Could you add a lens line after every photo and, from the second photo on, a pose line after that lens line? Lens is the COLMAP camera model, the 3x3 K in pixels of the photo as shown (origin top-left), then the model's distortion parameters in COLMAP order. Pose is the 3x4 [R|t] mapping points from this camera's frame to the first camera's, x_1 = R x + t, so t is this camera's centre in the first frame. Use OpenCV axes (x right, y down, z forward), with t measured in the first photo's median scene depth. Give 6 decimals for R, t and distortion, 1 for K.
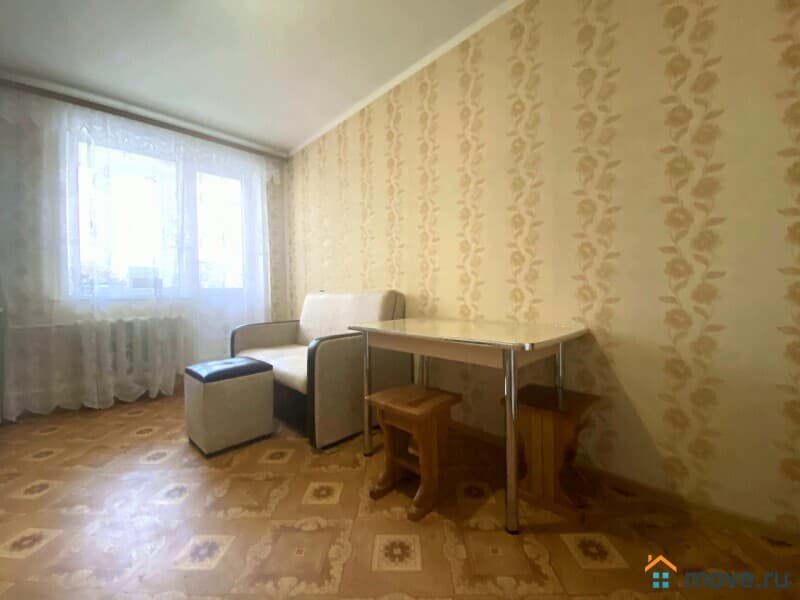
lens RADIAL K [[312.6, 0, 400.0], [0, 312.6, 300.0], [0, 0, 1]] dist [0.001223, 0.000061]
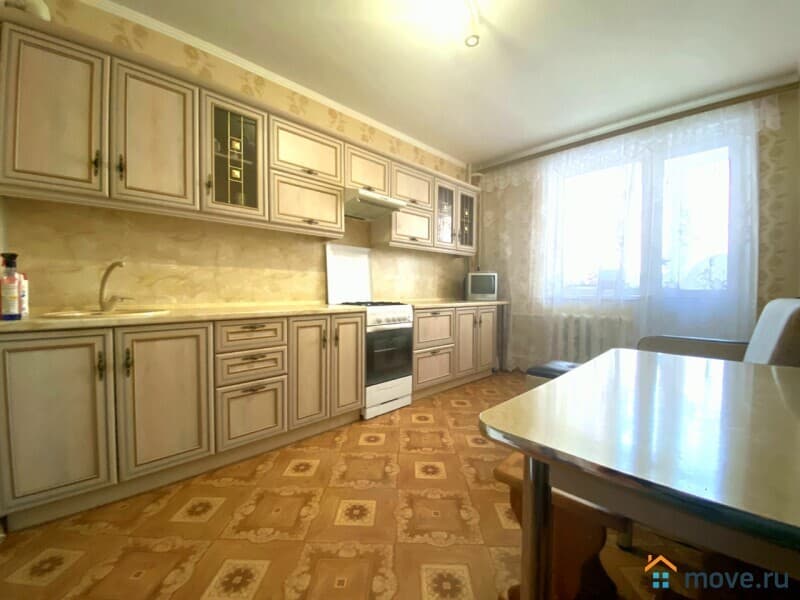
lens RADIAL K [[321.4, 0, 398.1], [0, 321.4, 298.0], [0, 0, 1]] dist [0.001890, -0.014173]
pose [[0.022932, 0.031021, -0.999256, 0.354727], [-0.044751, 0.998548, 0.029972, -0.013610], [0.998735, 0.044030, 0.024286, 0.329079]]
